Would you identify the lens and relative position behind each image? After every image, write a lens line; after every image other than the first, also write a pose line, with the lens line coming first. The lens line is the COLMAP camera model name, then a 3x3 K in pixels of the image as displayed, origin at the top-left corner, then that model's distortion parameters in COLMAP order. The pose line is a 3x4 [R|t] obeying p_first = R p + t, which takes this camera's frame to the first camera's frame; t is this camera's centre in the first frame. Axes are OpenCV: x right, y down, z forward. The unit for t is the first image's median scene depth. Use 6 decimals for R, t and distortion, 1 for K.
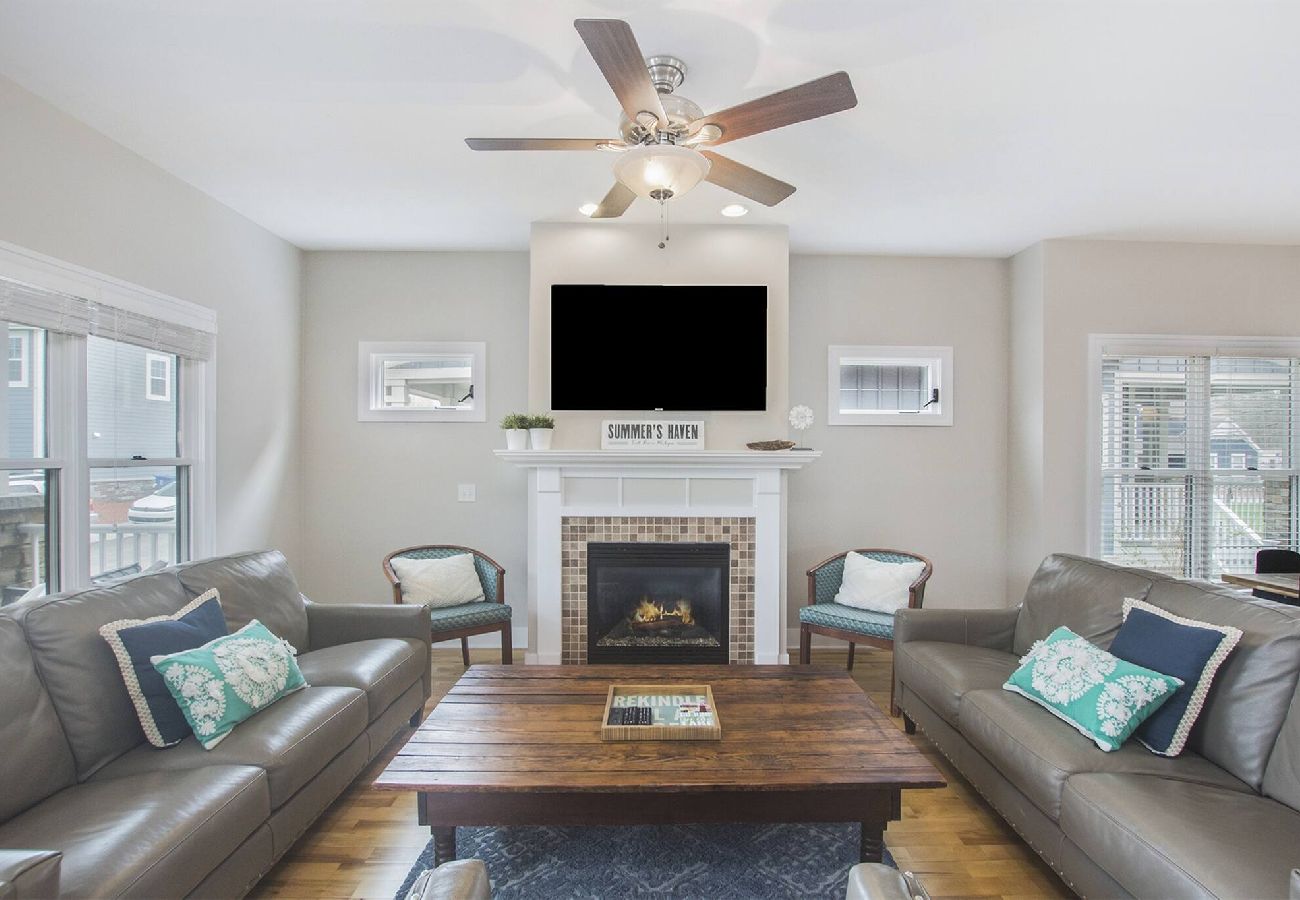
lens RADIAL K [[622.3, 0, 650.2], [0, 622.3, 454.4], [0, 0, 1]] dist [-0.026926, 0.000272]
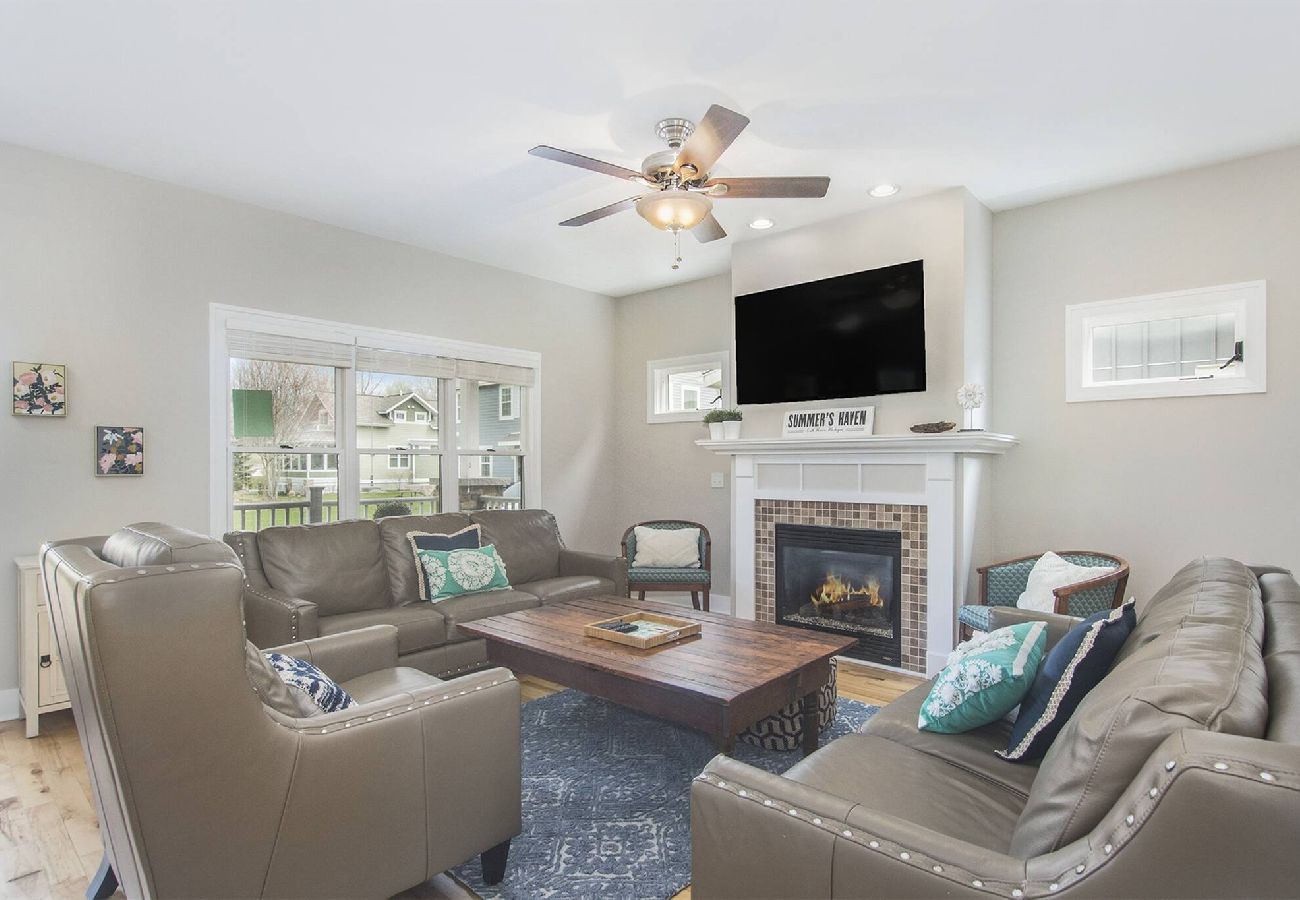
lens RADIAL K [[652.0, 0, 650.0], [0, 652.0, 450.0], [0, 0, 1]] dist [-0.027236, 0.000150]
pose [[0.751072, -0.016979, -0.660002, 0.500370], [0.003997, 0.999768, -0.021172, 0.036480], [0.660208, 0.013264, 0.750966, -0.010360]]
